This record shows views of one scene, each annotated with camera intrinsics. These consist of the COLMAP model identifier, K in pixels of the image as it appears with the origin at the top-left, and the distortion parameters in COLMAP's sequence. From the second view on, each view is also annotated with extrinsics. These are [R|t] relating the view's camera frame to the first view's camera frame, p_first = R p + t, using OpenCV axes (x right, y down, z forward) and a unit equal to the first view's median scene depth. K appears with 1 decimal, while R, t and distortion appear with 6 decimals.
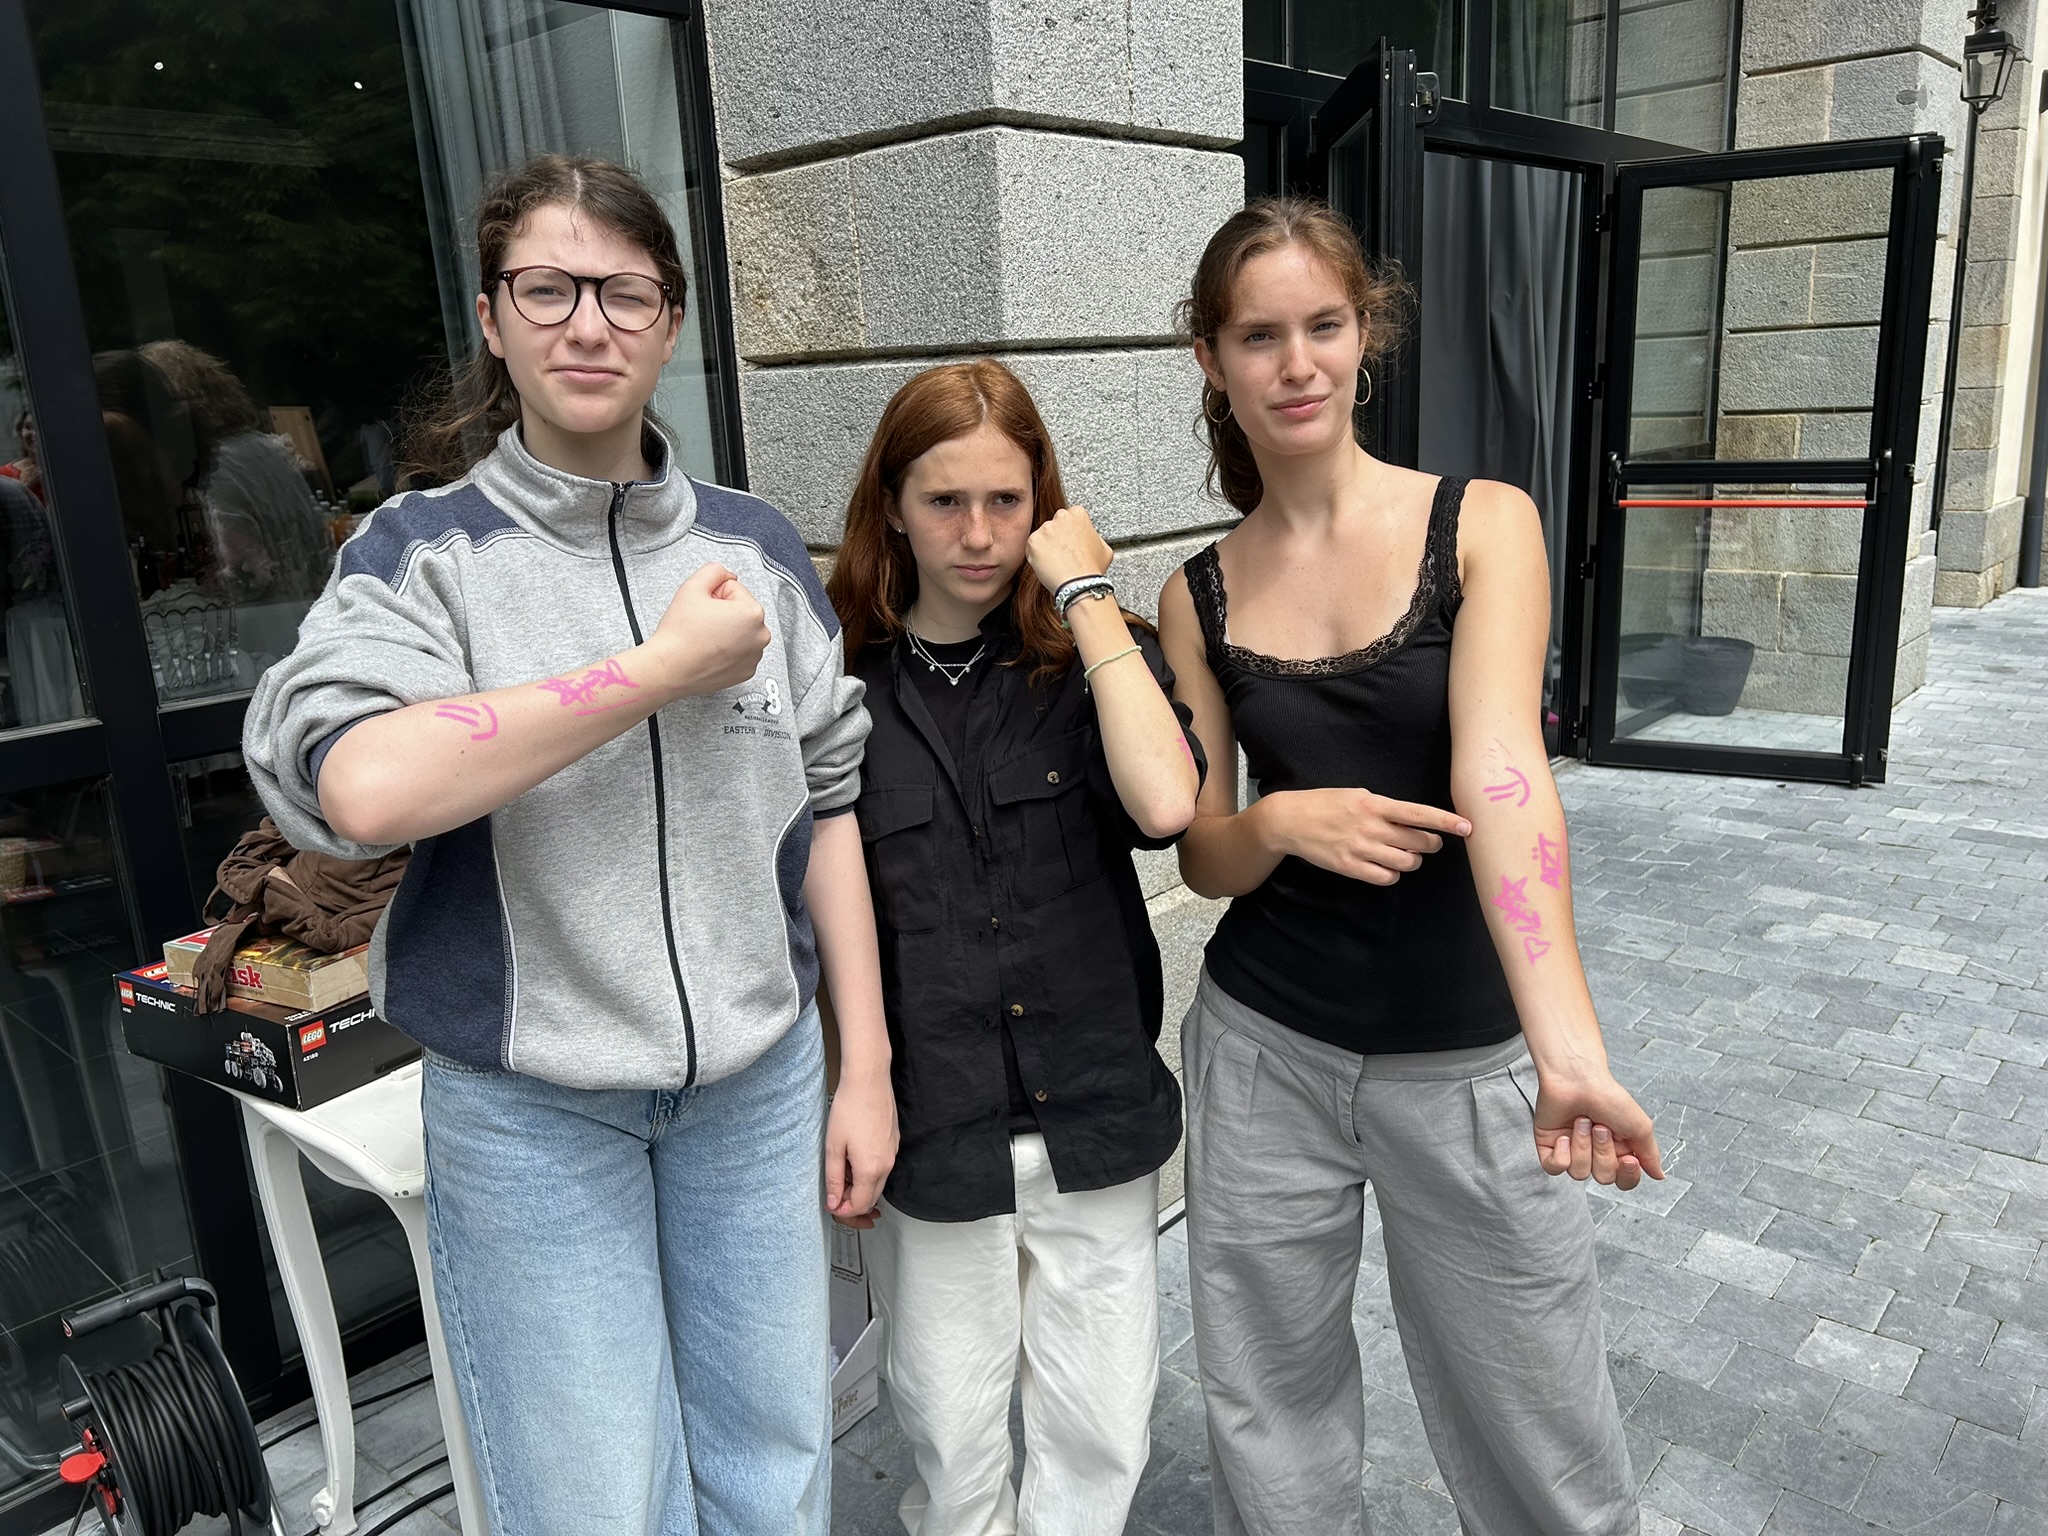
lens RADIAL K [[1524.6, 0, 1024.0], [0, 1524.6, 768.0], [0, 0, 1]] dist [0.085707, -0.109466]
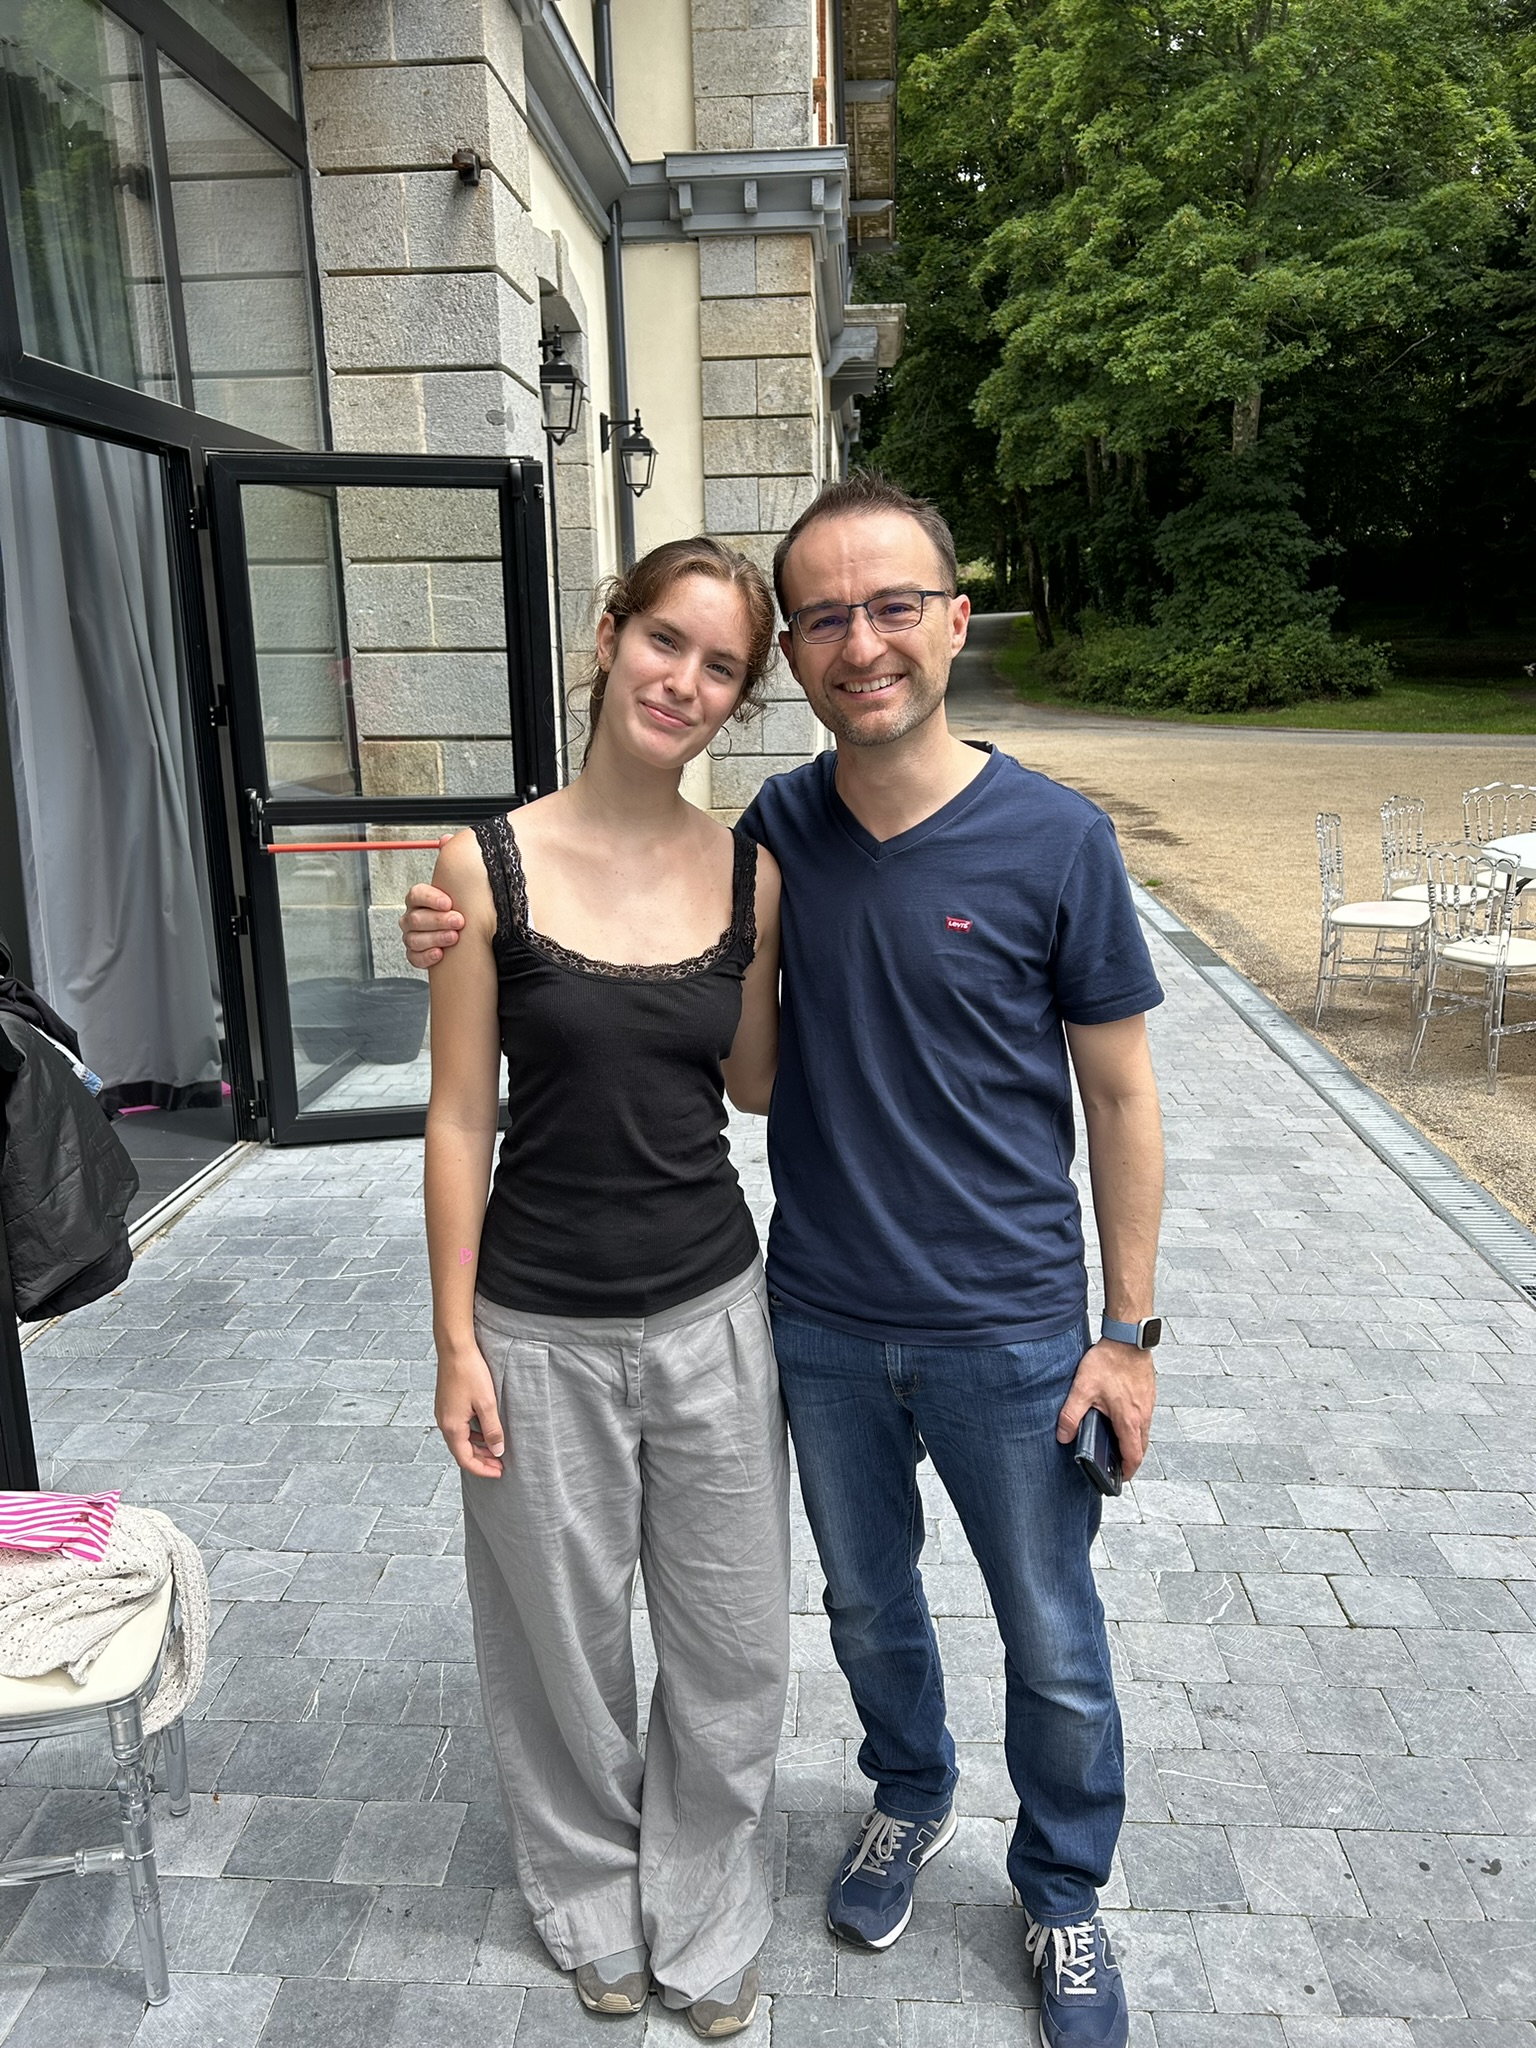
lens RADIAL K [[1524.6, 0, 768.0], [0, 1524.6, 1024.0], [0, 0, 1]] dist [0.085707, -0.109466]
pose [[0.782884, -0.113570, 0.611714, 0.064747], [0.126411, 0.991726, 0.022339, -0.053304], [-0.609190, 0.059838, 0.790763, 0.146415]]
